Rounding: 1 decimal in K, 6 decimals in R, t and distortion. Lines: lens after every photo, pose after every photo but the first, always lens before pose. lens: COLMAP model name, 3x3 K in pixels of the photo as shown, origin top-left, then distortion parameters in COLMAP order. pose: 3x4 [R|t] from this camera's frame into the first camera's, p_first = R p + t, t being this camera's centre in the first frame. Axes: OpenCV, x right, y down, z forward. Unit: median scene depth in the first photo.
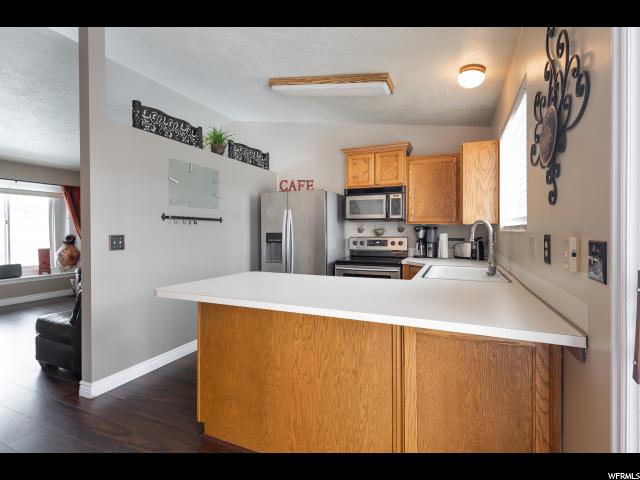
lens RADIAL K [[305.8, 0, 321.5], [0, 305.8, 237.1], [0, 0, 1]] dist [-0.002834, -0.000142]
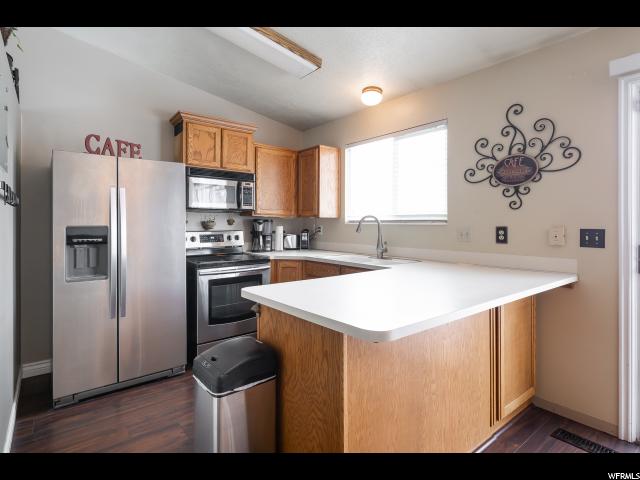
lens RADIAL K [[339.6, 0, 301.2], [0, 339.6, 224.0], [0, 0, 1]] dist [0.007771, -0.000544]
pose [[0.488272, 0.002023, 0.872689, -0.521758], [0.014330, 0.999844, -0.010335, -0.006353], [-0.872574, 0.017552, 0.488167, 0.374005]]
